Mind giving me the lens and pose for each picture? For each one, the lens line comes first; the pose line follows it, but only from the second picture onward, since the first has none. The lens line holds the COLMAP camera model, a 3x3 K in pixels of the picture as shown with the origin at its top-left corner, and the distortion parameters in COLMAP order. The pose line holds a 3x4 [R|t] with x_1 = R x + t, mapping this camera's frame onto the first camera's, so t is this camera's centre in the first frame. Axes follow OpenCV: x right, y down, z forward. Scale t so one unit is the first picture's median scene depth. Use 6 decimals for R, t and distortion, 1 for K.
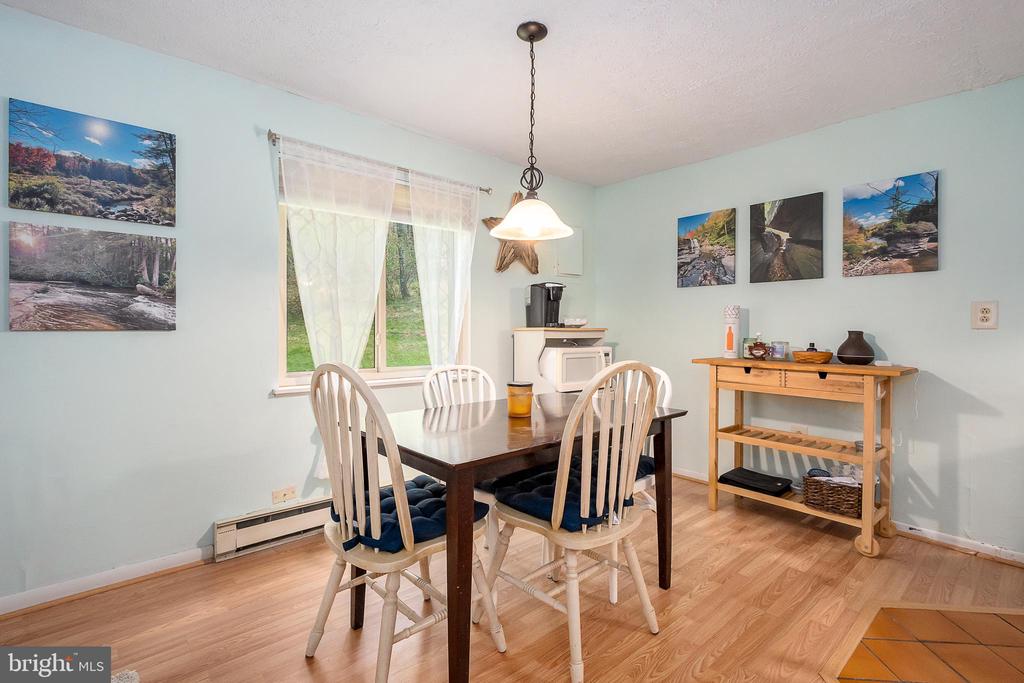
lens RADIAL K [[474.7, 0, 500.0], [0, 474.7, 318.7], [0, 0, 1]] dist [-0.004091, -0.000613]
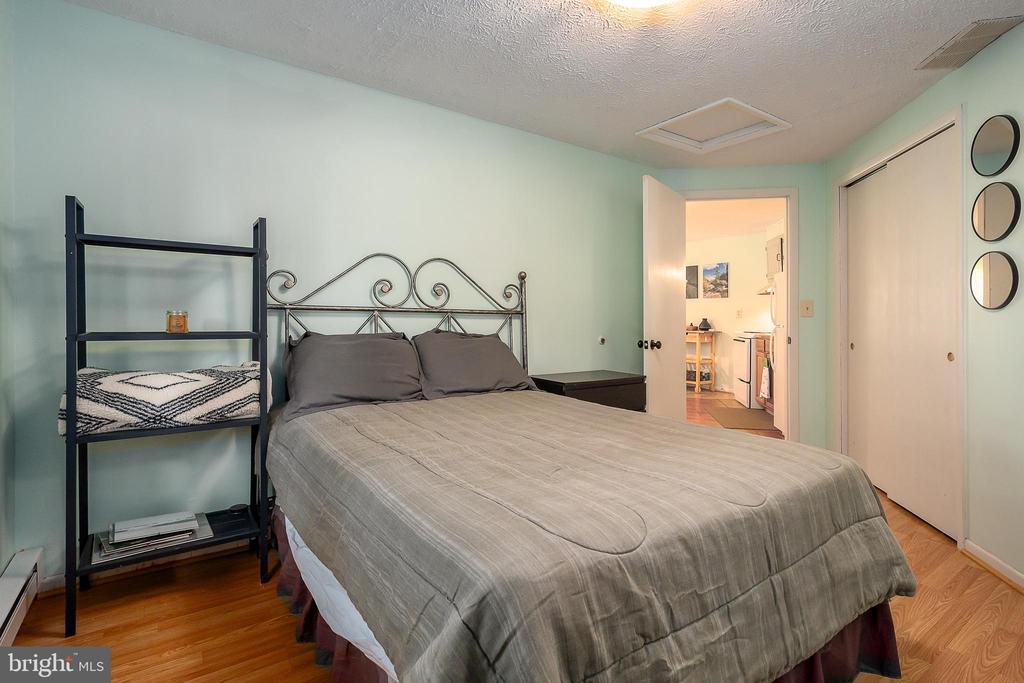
lens RADIAL K [[474.7, 0, 500.0], [0, 474.7, 318.7], [0, 0, 1]] dist [-0.004091, -0.000613]
pose [[0.993668, -0.005302, -0.112229, -0.105792], [0.007873, 0.999716, 0.022475, -0.041580], [0.112078, -0.023216, 0.993428, -1.715104]]
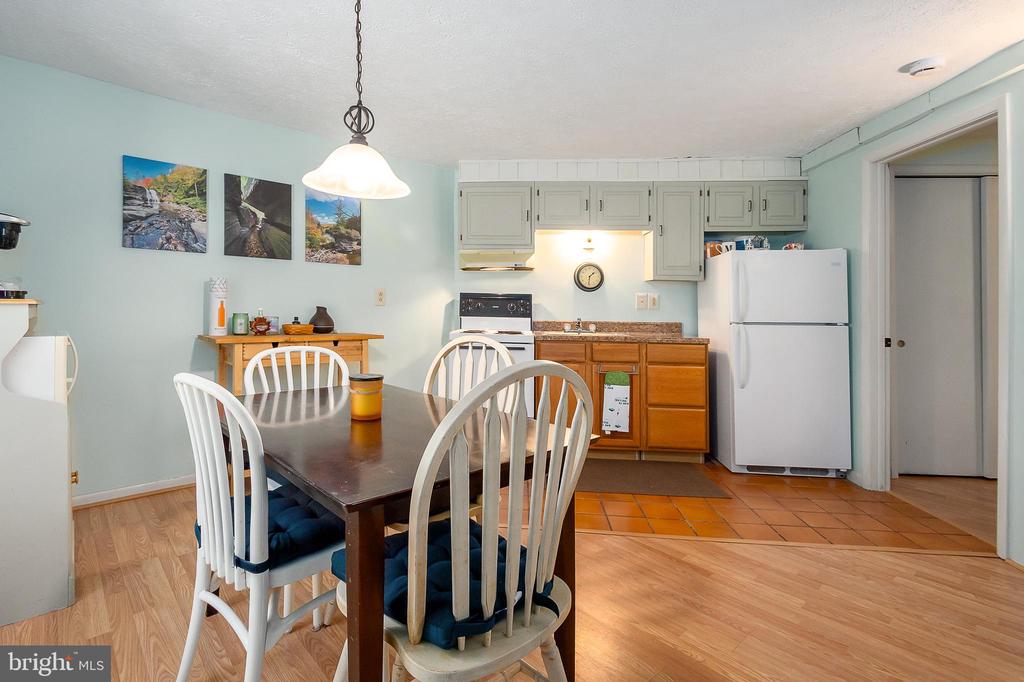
lens RADIAL K [[491.3, 0, 482.5], [0, 491.3, 319.8], [0, 0, 1]] dist [0.012558, -0.000103]
pose [[-0.006640, -0.030670, 0.999508, -0.516205], [-0.037949, 0.998817, 0.030397, 0.005077], [-0.999258, -0.037729, -0.007796, 0.532243]]
